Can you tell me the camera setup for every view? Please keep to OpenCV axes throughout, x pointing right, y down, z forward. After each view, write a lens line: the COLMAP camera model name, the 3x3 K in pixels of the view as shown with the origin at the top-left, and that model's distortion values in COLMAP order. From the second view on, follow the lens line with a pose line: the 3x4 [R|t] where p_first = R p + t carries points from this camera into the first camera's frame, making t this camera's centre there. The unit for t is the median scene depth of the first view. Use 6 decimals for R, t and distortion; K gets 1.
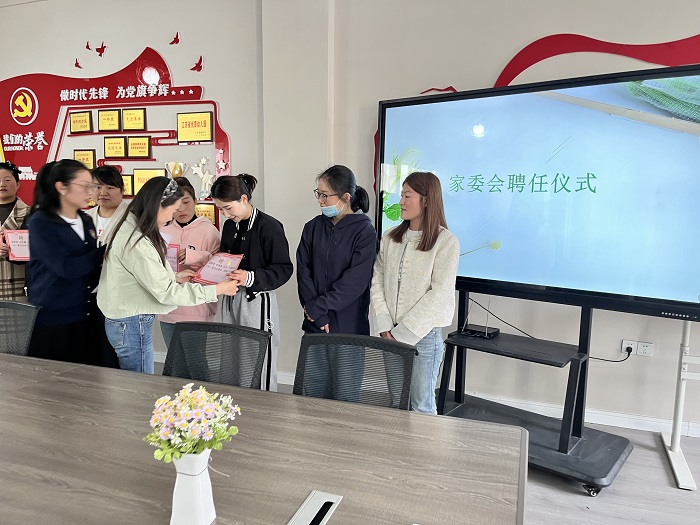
lens RADIAL K [[532.0, 0, 350.0], [0, 532.0, 262.5], [0, 0, 1]] dist [0.077753, -0.122263]
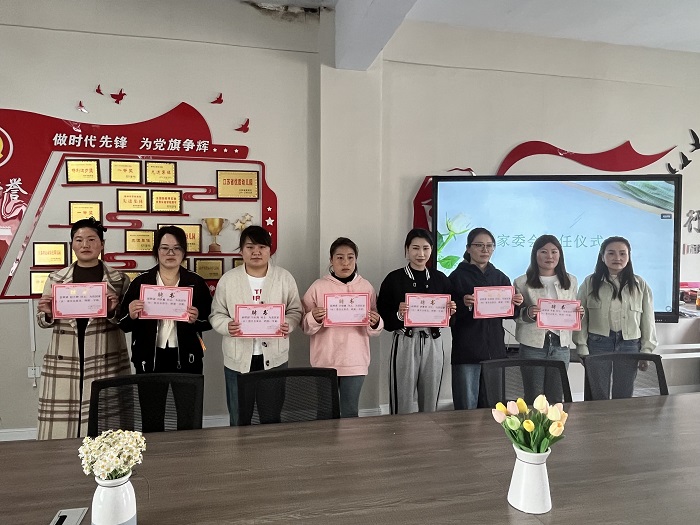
lens RADIAL K [[495.7, 0, 350.0], [0, 495.7, 262.5], [0, 0, 1]] dist [-0.024464, -0.000095]
pose [[0.851084, -0.029139, 0.524220, -0.587335], [0.070879, 0.995695, -0.059729, -0.033004], [-0.520223, 0.087991, 0.849486, 0.102247]]
